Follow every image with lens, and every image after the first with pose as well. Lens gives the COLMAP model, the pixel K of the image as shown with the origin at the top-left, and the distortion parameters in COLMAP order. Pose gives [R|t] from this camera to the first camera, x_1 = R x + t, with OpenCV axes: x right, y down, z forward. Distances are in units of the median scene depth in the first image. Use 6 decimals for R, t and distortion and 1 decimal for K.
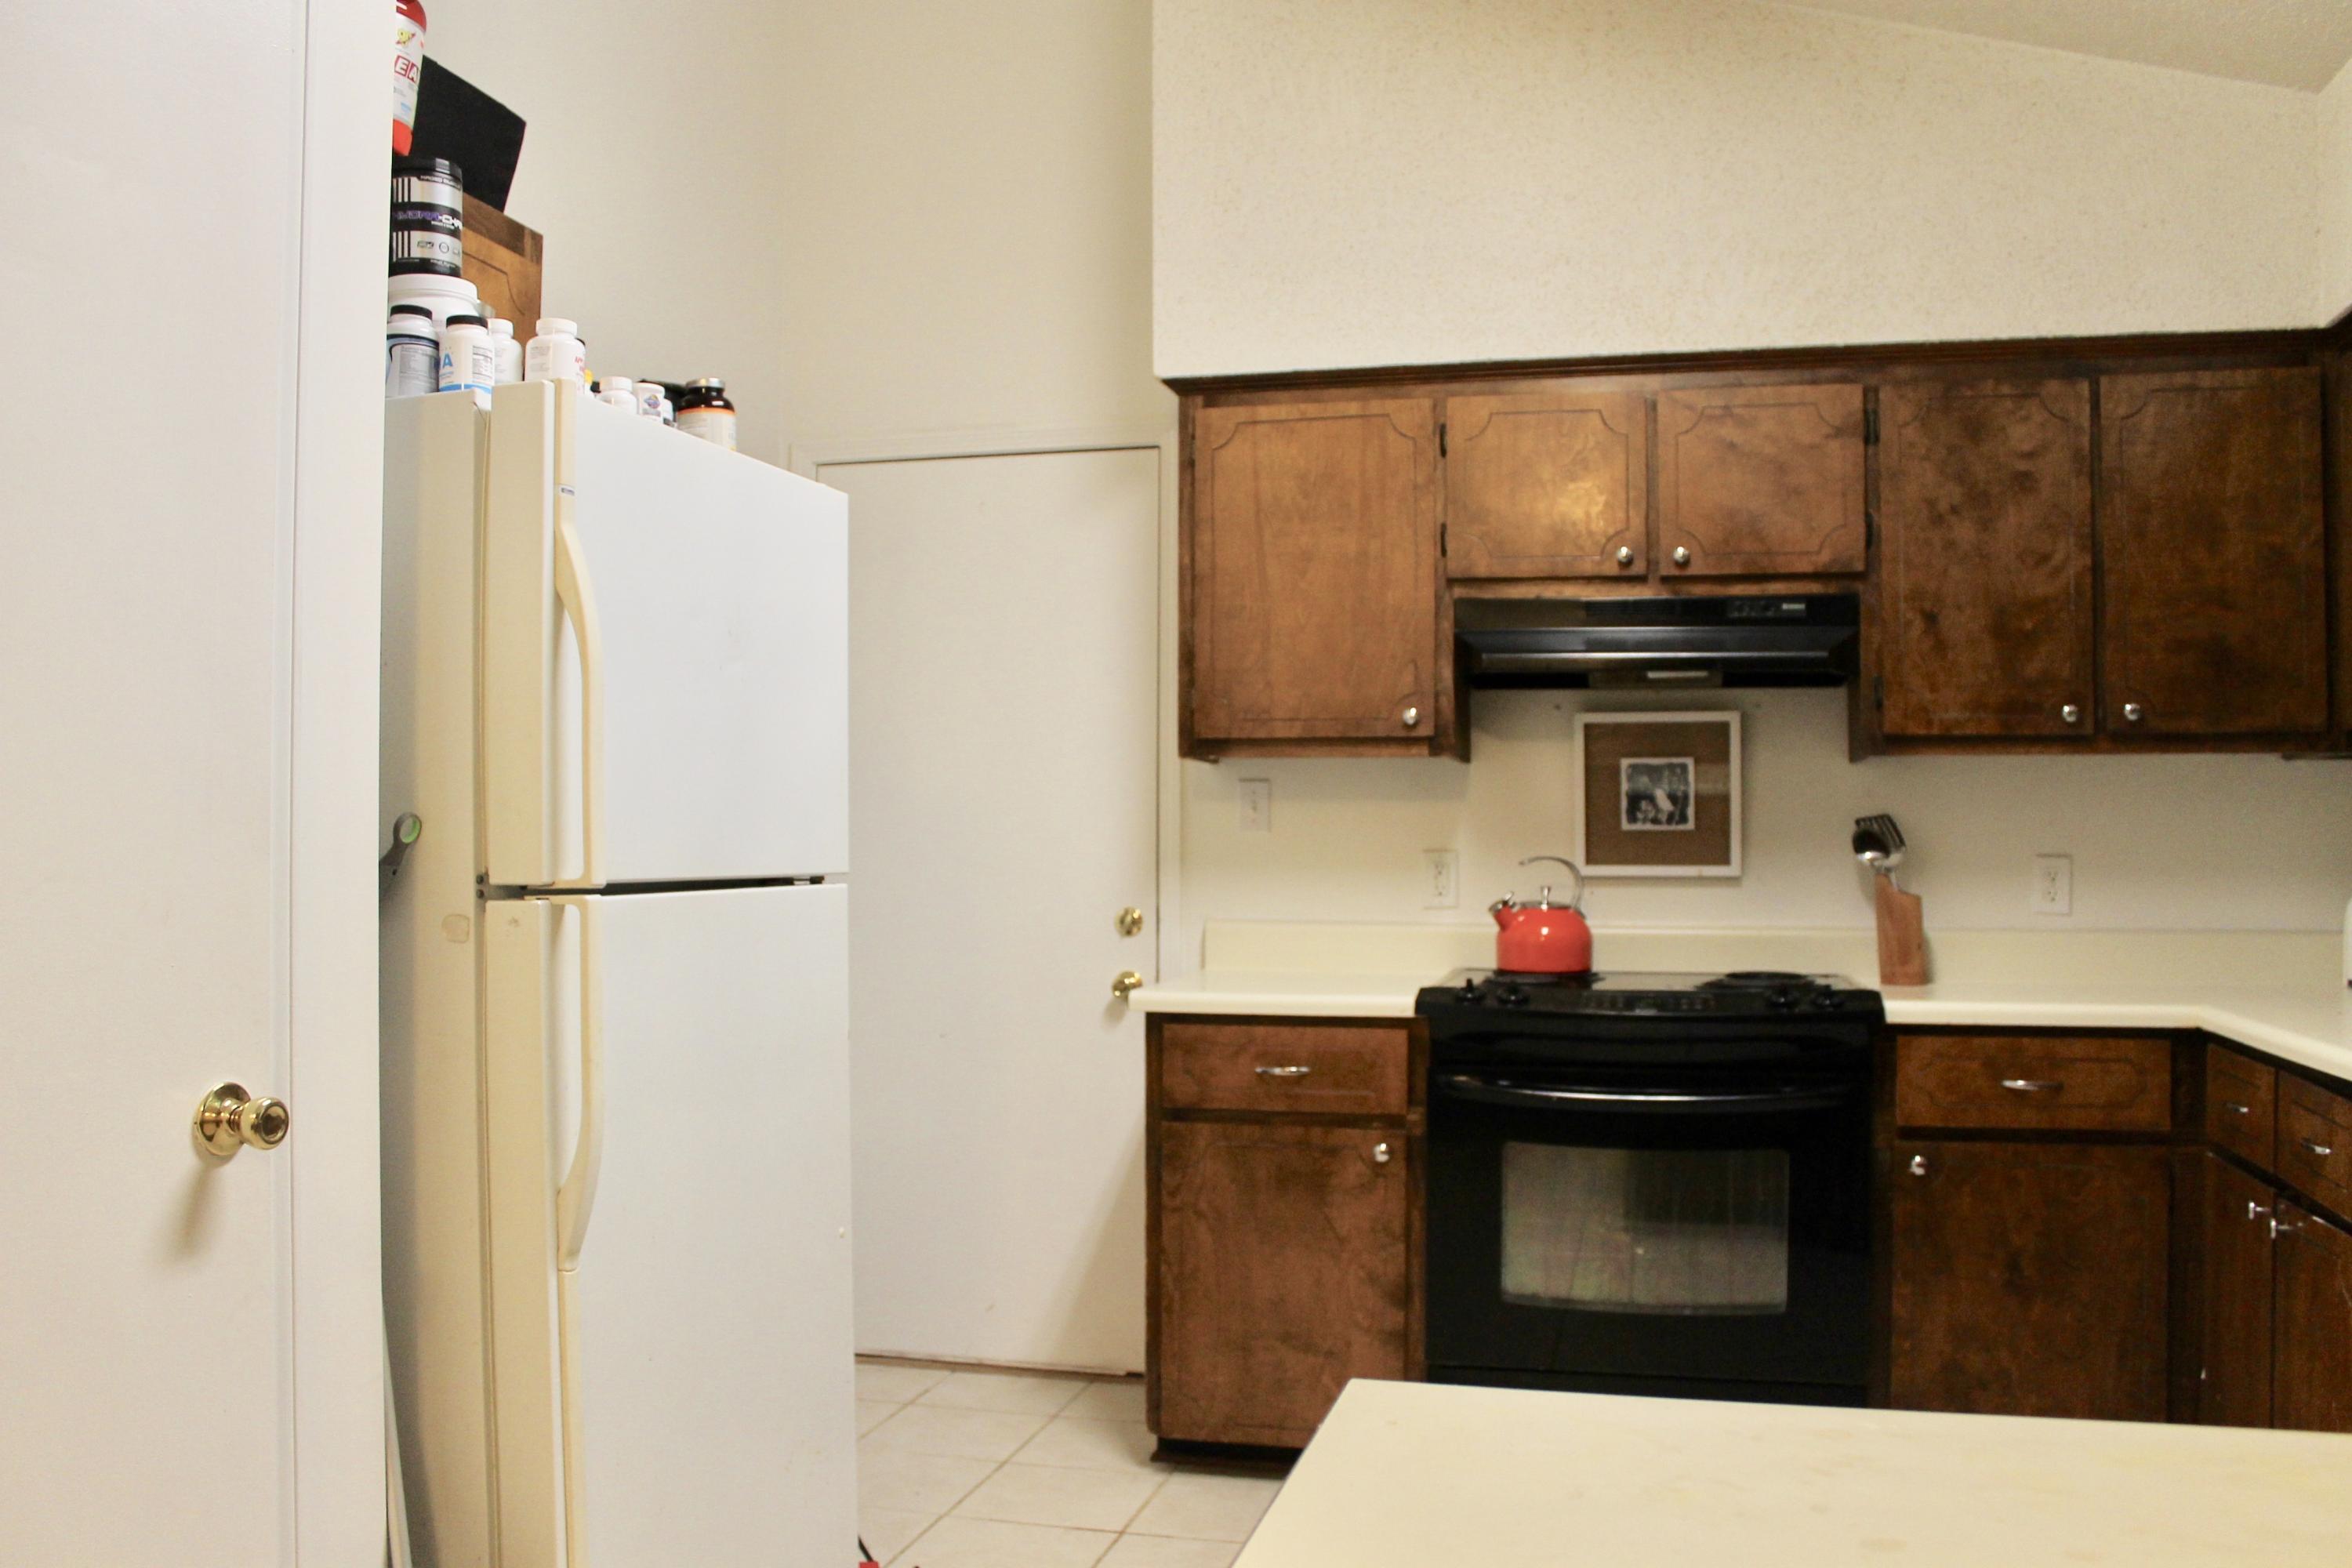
lens RADIAL K [[1979.9, 0, 1174.8], [0, 1979.9, 782.6], [0, 0, 1]] dist [-0.141258, 0.109699]
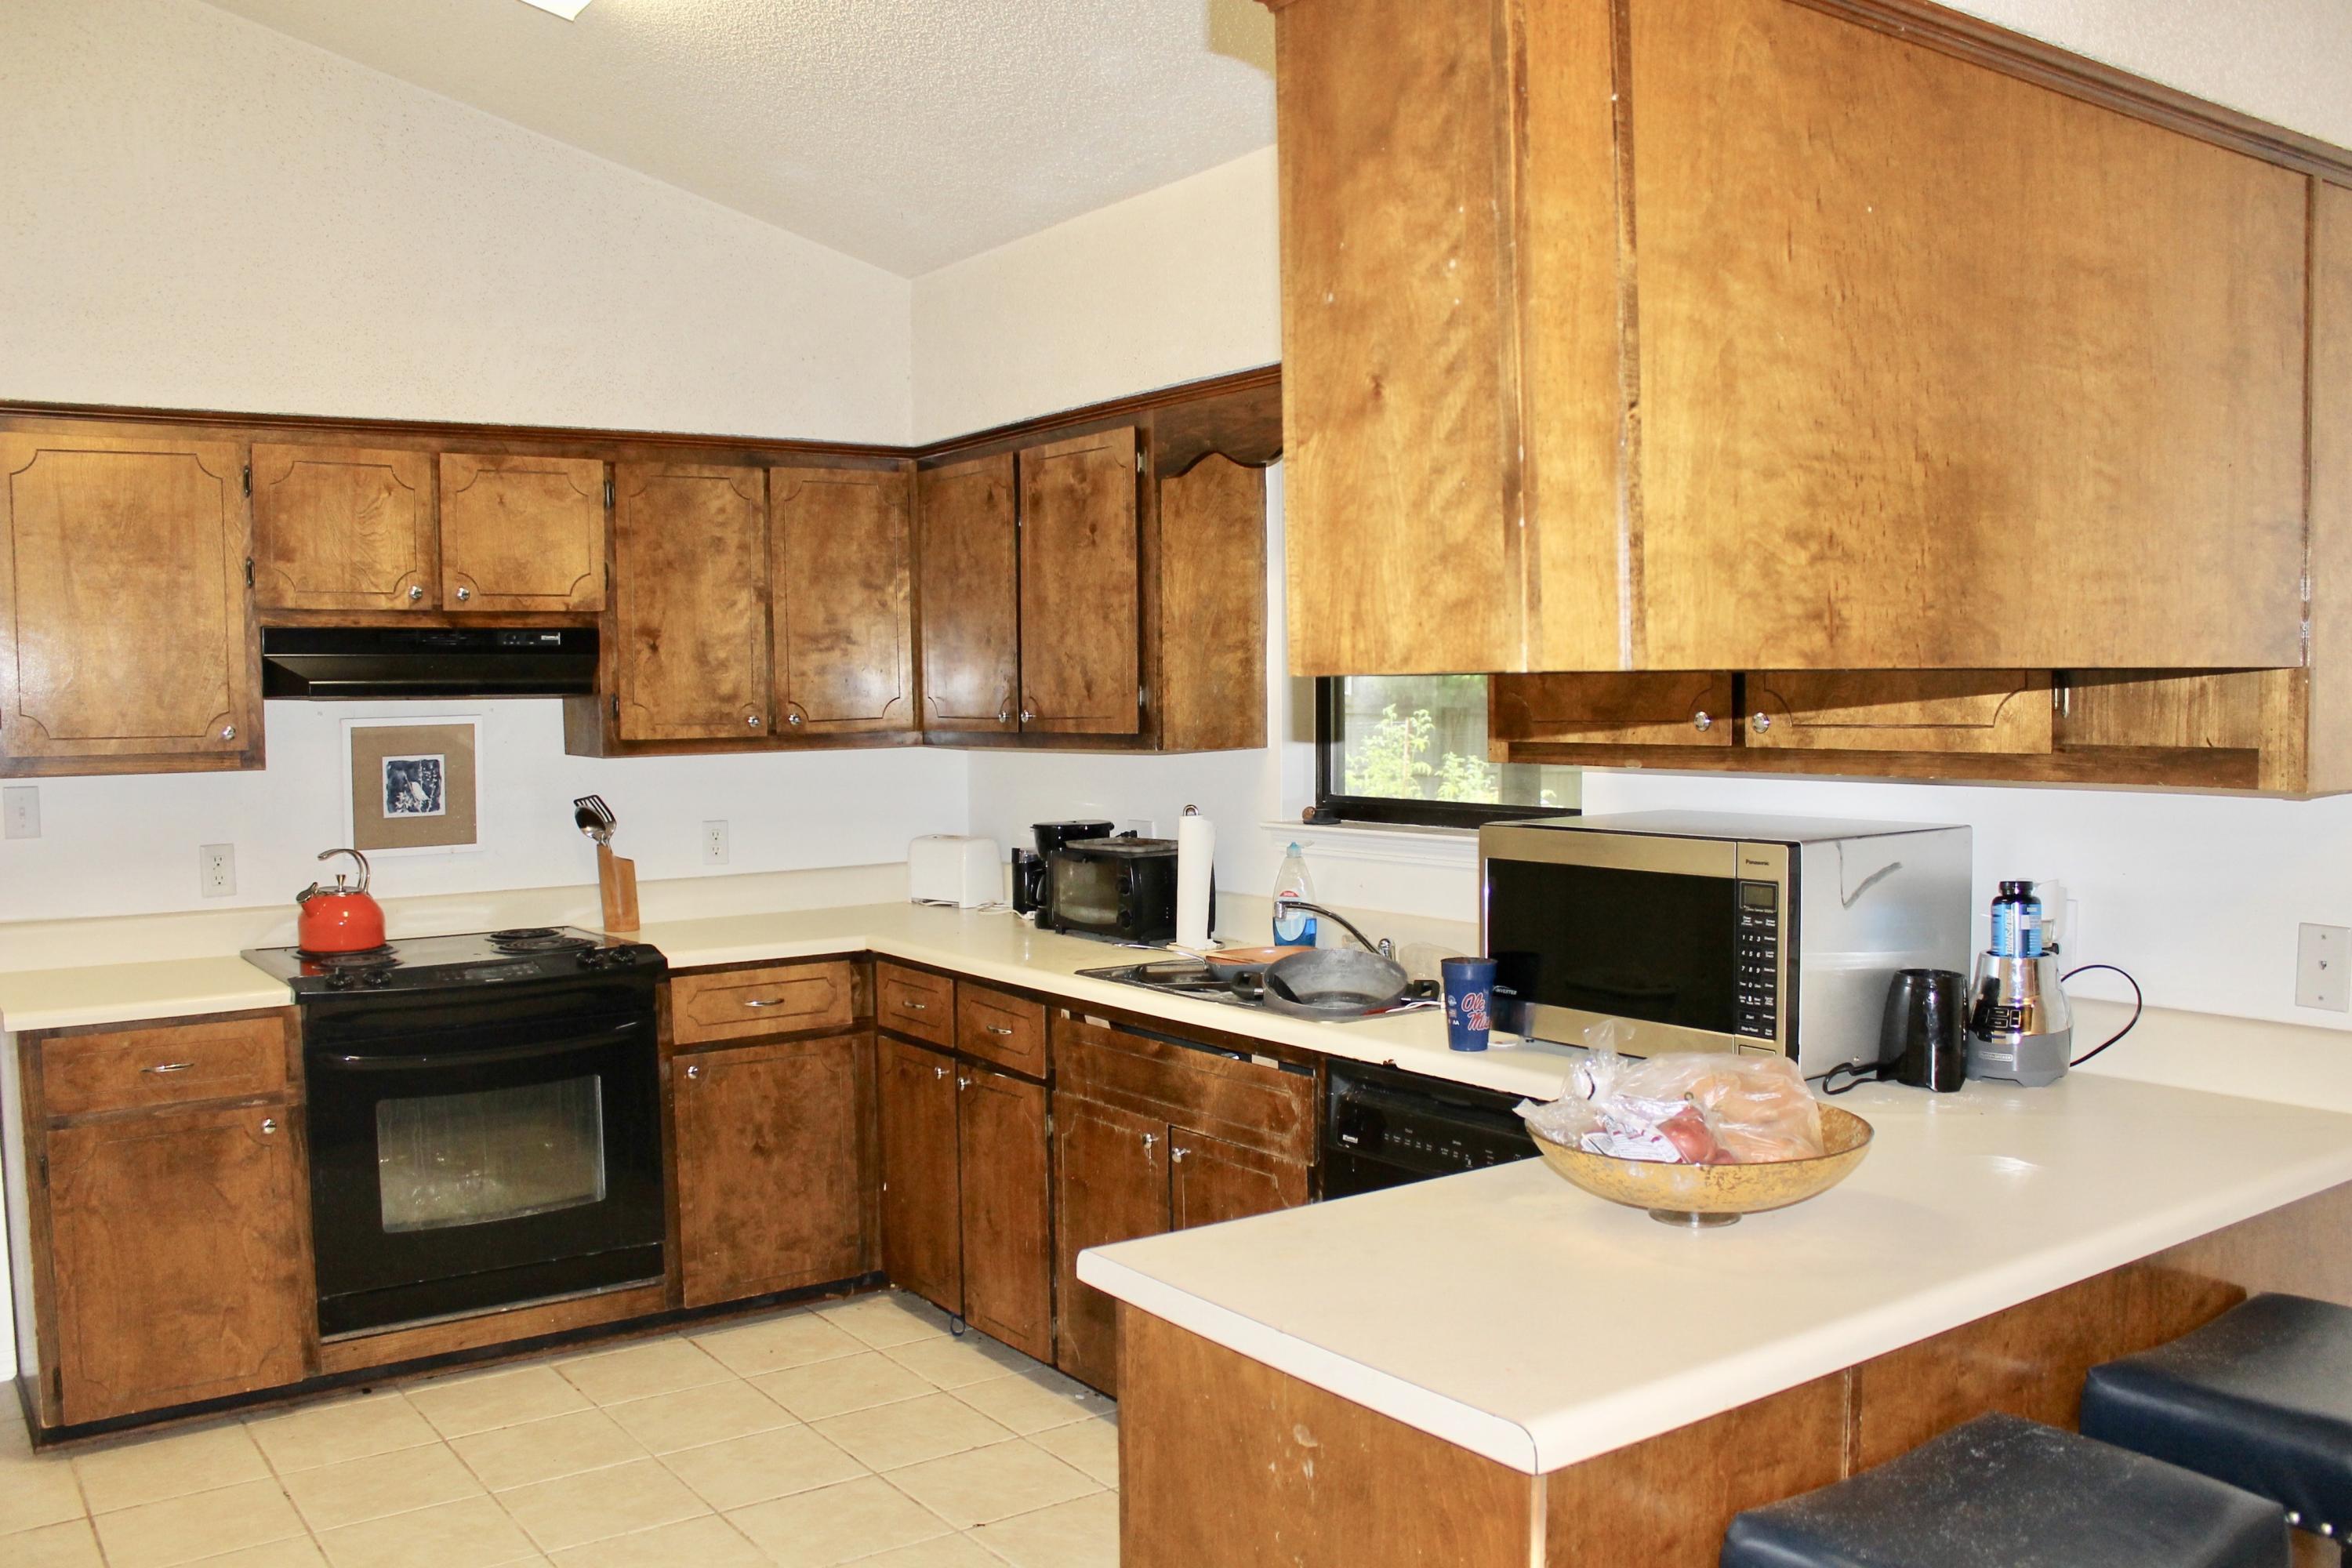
lens RADIAL K [[1979.9, 0, 1181.5], [0, 1979.9, 787.8], [0, 0, 1]] dist [-0.141258, 0.109699]
pose [[0.658771, -0.051577, 0.750574, -0.364464], [-0.003911, 0.997399, 0.071971, -0.088756], [-0.752333, -0.050348, 0.656856, -0.121972]]
